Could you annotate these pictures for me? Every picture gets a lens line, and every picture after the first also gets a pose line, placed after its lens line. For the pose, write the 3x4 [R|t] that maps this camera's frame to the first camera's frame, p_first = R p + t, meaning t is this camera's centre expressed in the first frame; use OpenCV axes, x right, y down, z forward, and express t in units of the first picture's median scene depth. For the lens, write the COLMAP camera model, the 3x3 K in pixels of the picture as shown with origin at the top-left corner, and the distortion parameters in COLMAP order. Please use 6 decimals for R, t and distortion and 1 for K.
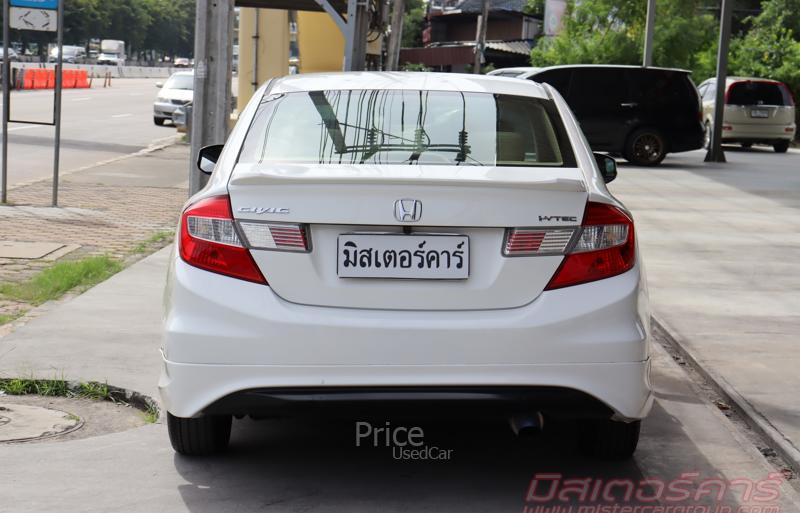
lens RADIAL K [[1758.3, 0, 397.2], [0, 1758.3, 258.1], [0, 0, 1]] dist [0.434731, 0.000000]
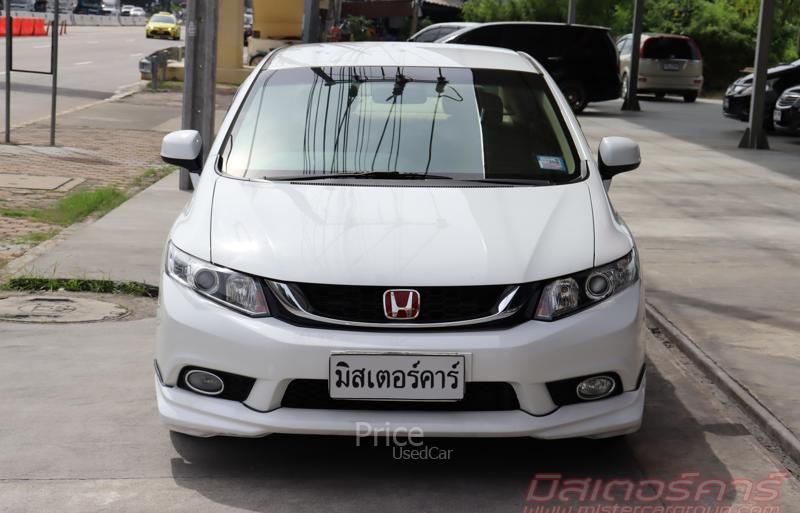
lens RADIAL K [[1692.8, 0, 399.3], [0, 1692.8, 259.3], [0, 0, 1]] dist [0.403088, 0.000000]
pose [[0.999220, 0.001365, 0.039471, -0.013441], [-0.002697, 0.999428, 0.033718, 0.005403], [-0.039402, -0.033798, 0.998652, -0.103826]]
